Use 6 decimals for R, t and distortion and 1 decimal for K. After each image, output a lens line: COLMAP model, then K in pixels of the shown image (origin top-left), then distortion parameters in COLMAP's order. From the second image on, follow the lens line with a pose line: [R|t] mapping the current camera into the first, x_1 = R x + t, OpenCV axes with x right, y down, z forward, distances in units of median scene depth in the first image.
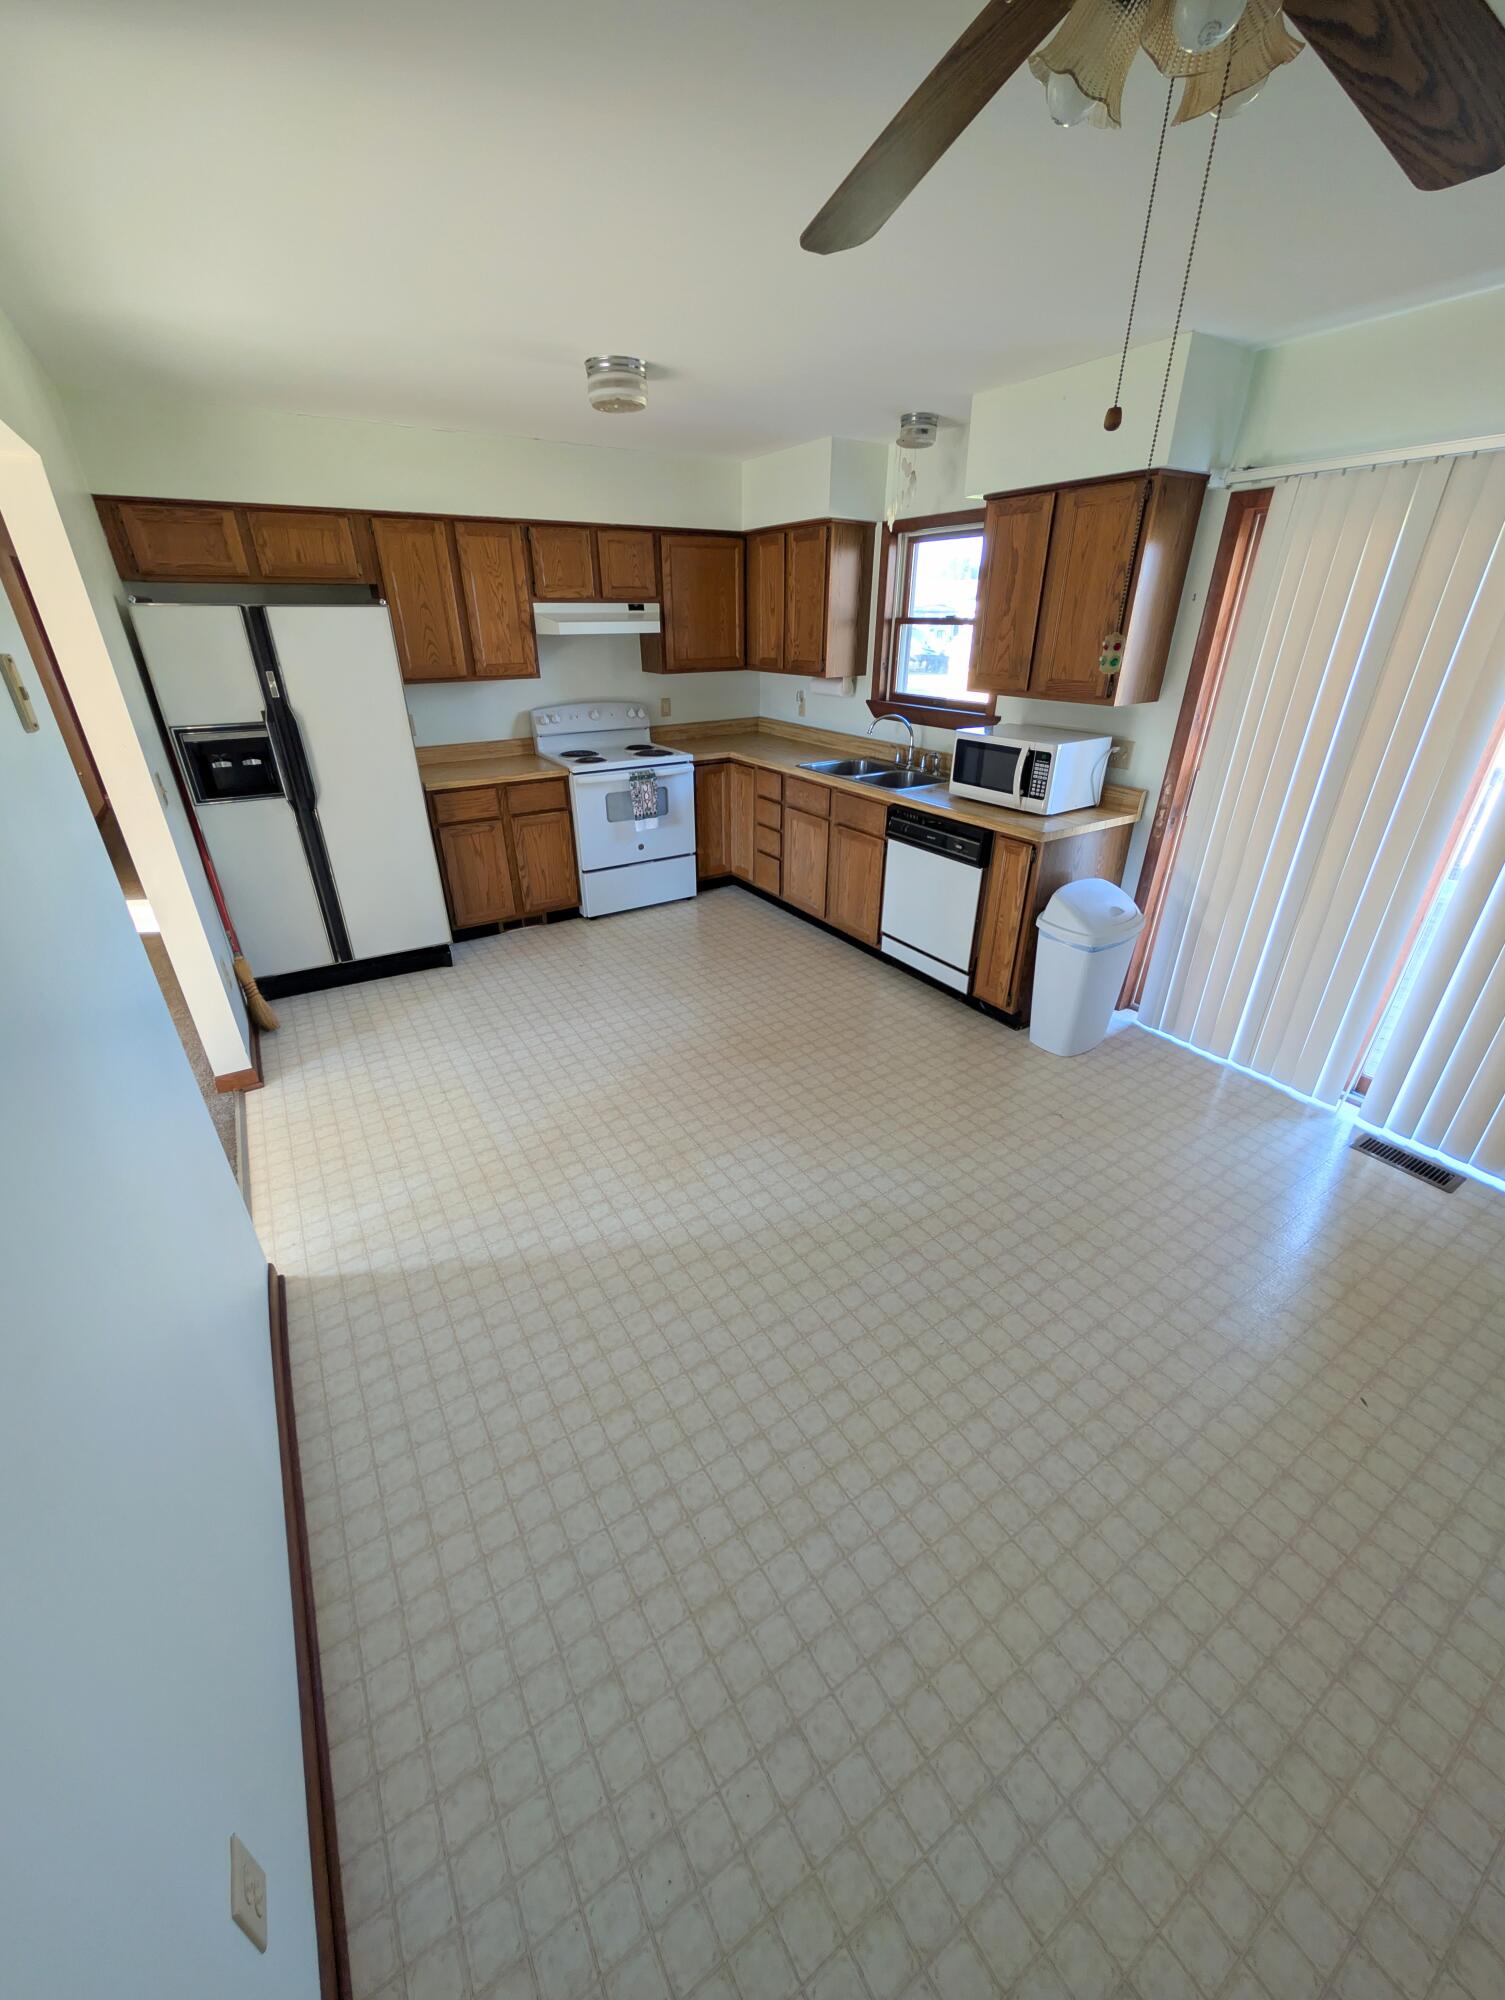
lens RADIAL K [[760.3, 0, 752.7], [0, 760.3, 999.5], [0, 0, 1]] dist [-0.001960, -0.000037]
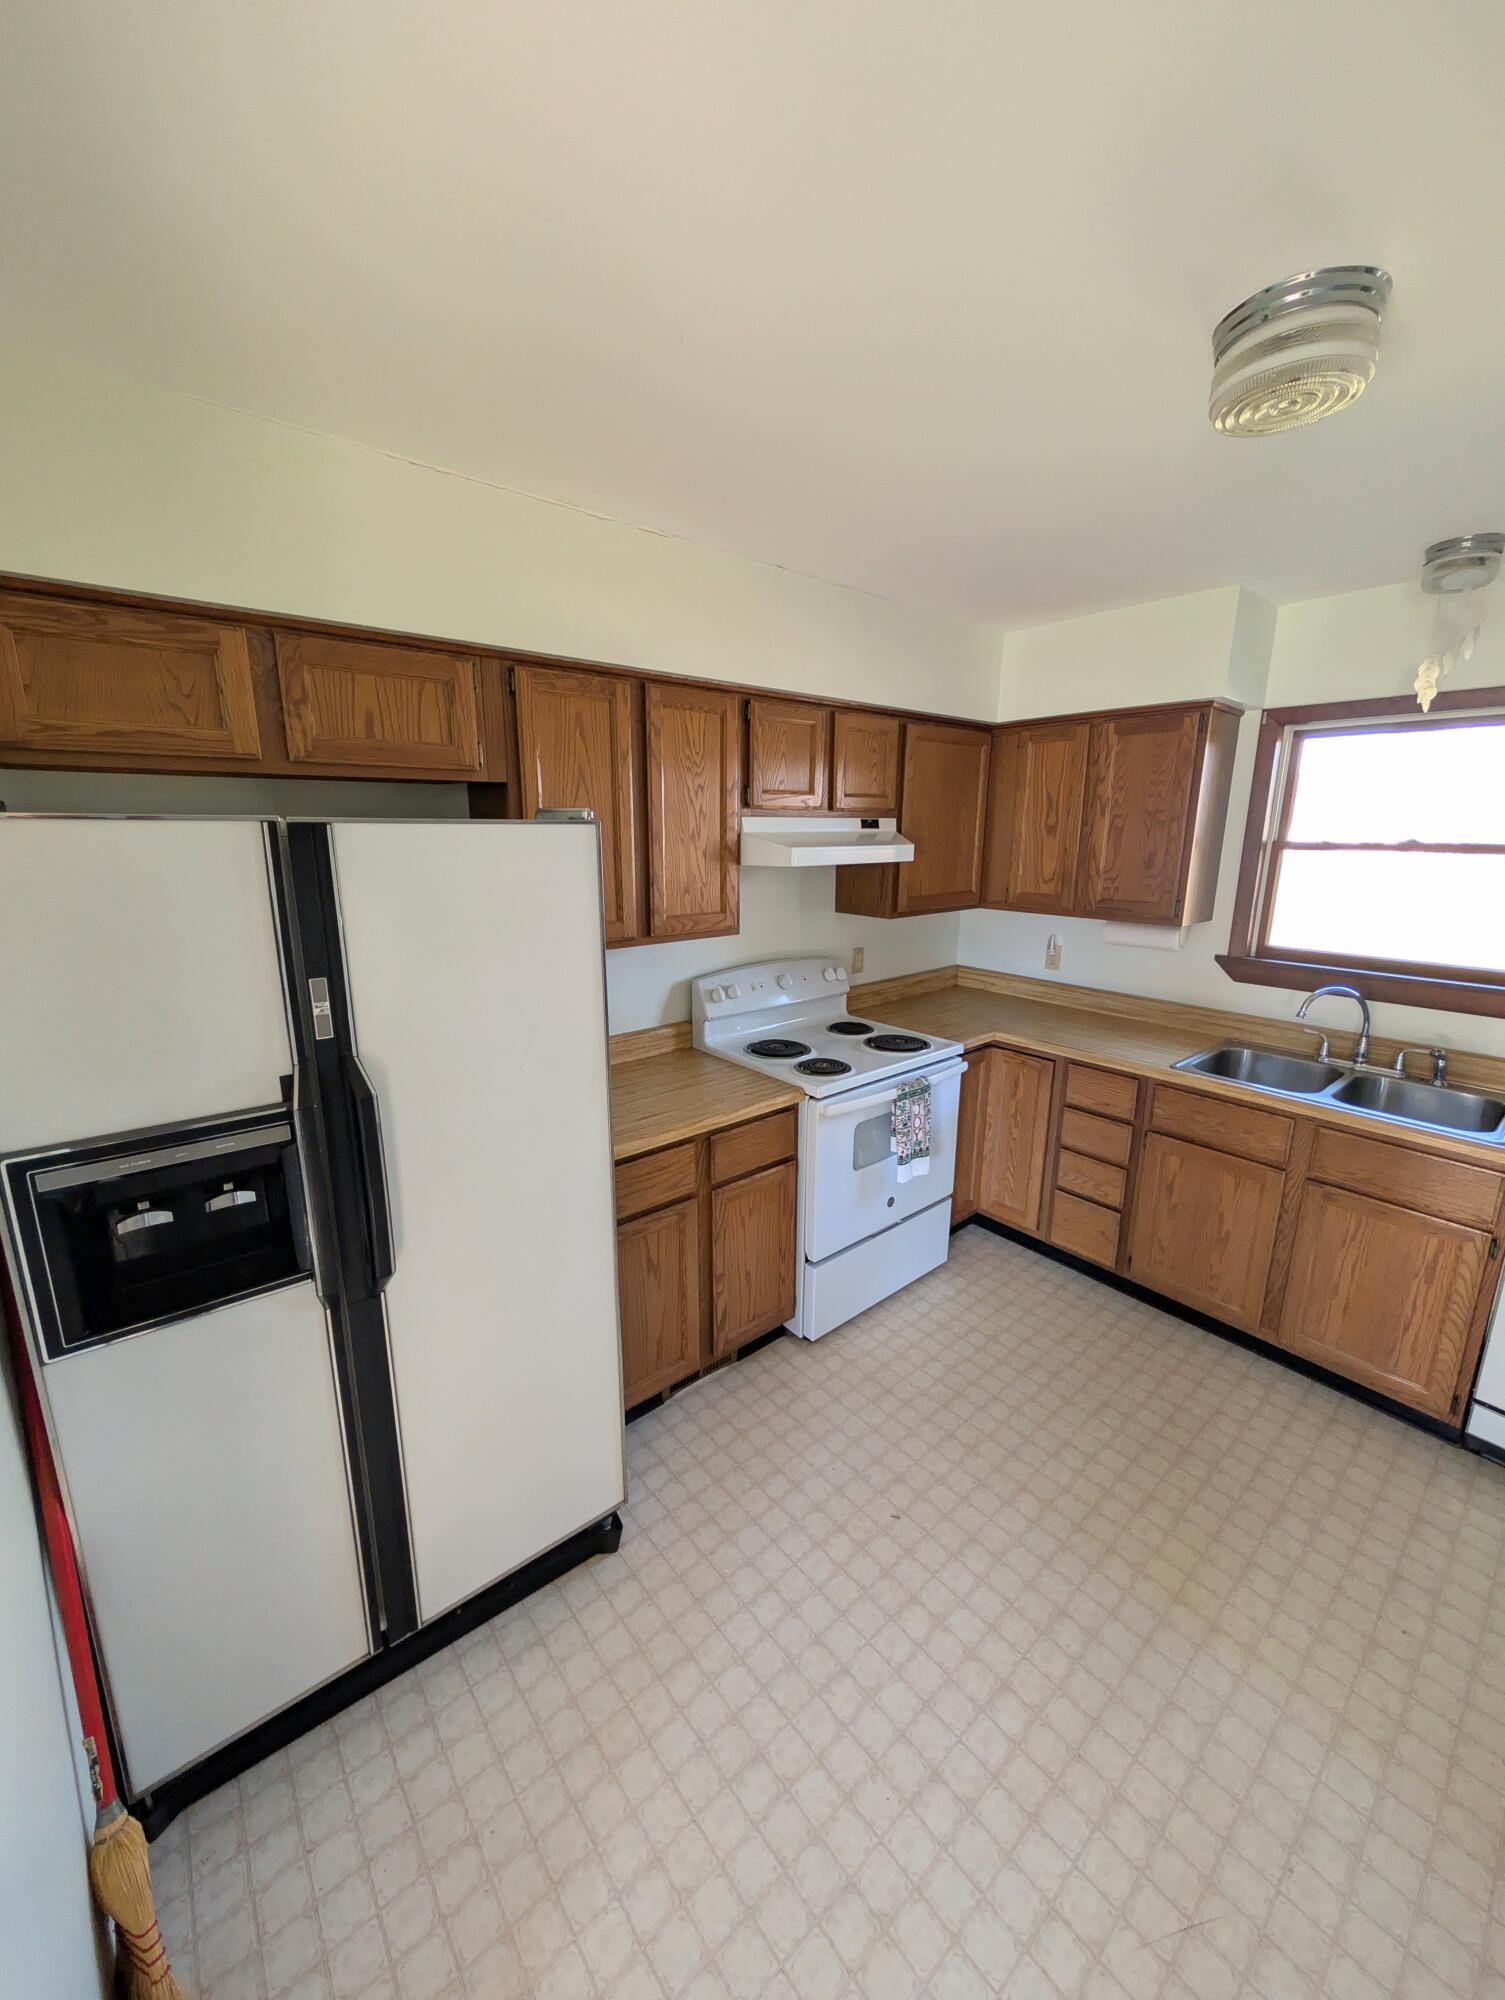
lens RADIAL K [[760.3, 0, 753.7], [0, 760.3, 997.3], [0, 0, 1]] dist [-0.001960, -0.000037]
pose [[0.991983, -0.025361, 0.123803, -0.339198], [0.055197, 0.968220, -0.243934, -0.230534], [-0.113682, 0.248812, 0.961857, 0.444234]]
